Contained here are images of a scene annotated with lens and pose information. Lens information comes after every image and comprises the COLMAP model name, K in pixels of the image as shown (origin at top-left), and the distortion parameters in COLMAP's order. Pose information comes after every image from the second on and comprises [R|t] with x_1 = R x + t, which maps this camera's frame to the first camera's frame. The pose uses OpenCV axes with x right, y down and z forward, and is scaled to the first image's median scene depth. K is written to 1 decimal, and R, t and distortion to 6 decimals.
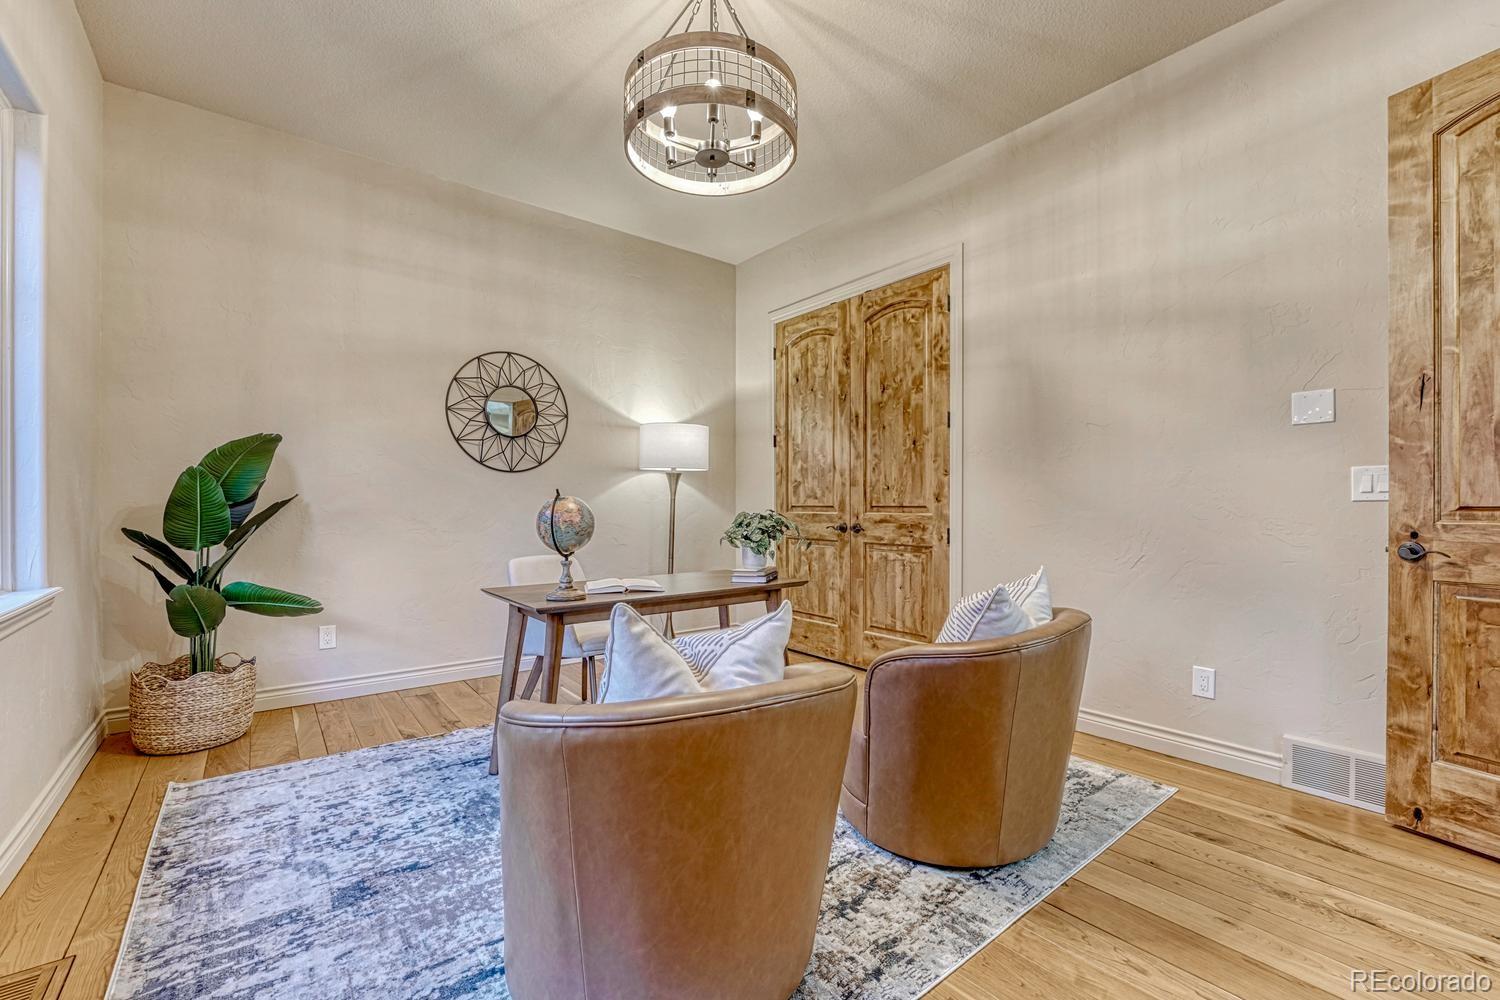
lens RADIAL K [[630.0, 0, 748.8], [0, 630.0, 507.8], [0, 0, 1]] dist [-0.015571, -0.000298]
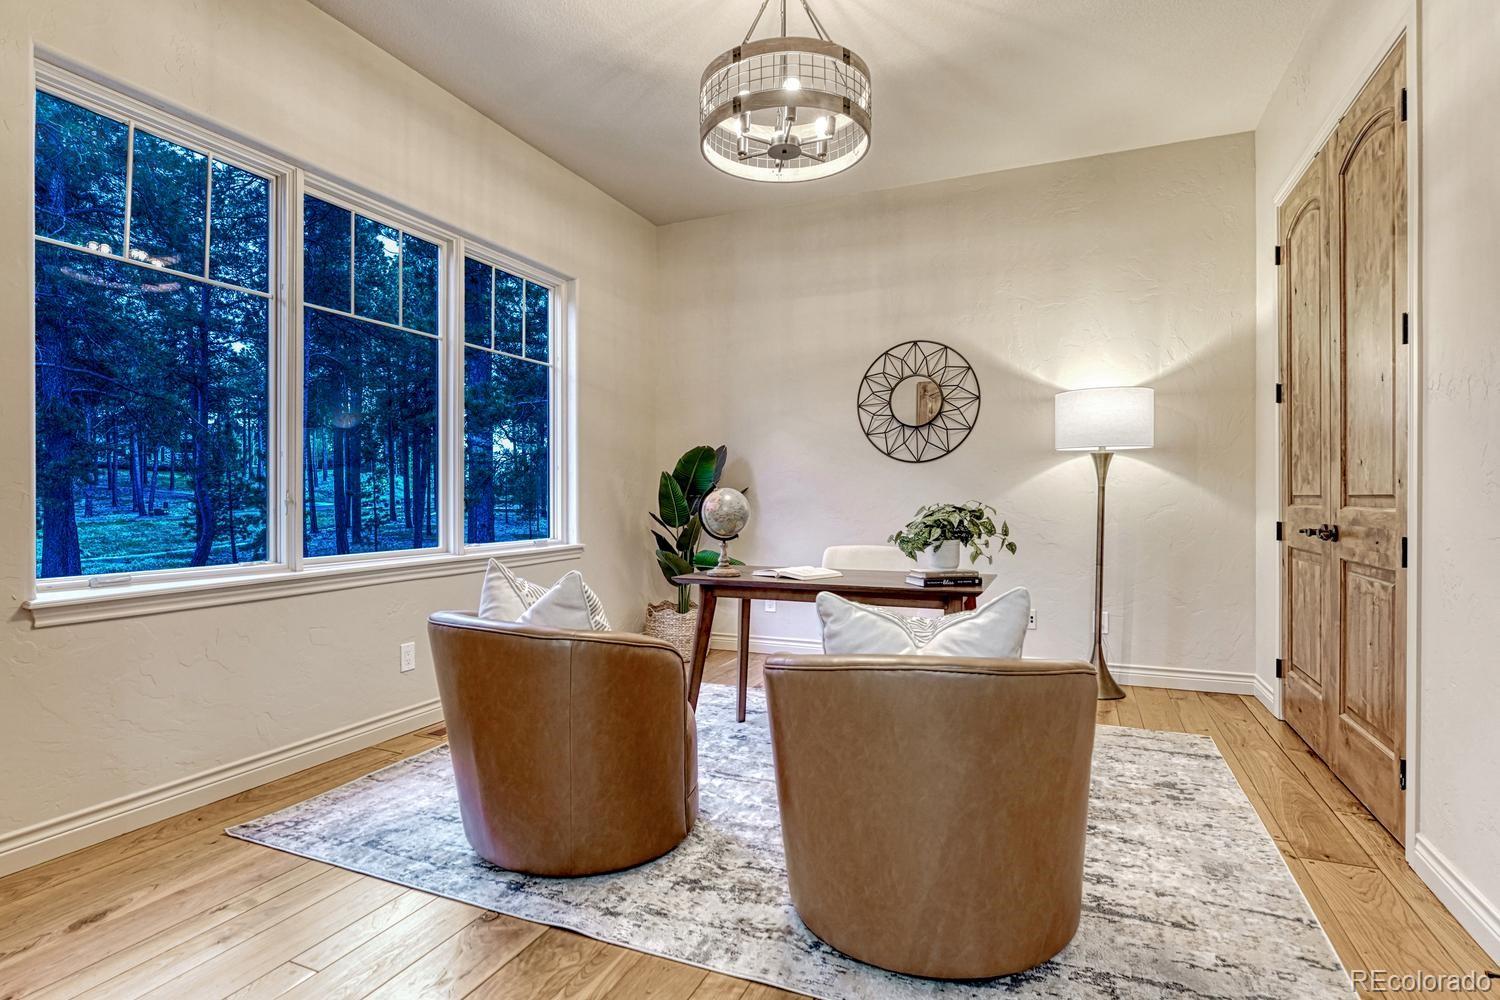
lens RADIAL K [[758.8, 0, 750.0], [0, 758.8, 500.0], [0, 0, 1]] dist [-0.002808, -0.000154]
pose [[0.480311, 0.001161, -0.877098, 0.562591], [-0.000705, 0.999999, 0.000938, 0.001150], [0.877098, 0.000168, 0.480311, 0.209400]]
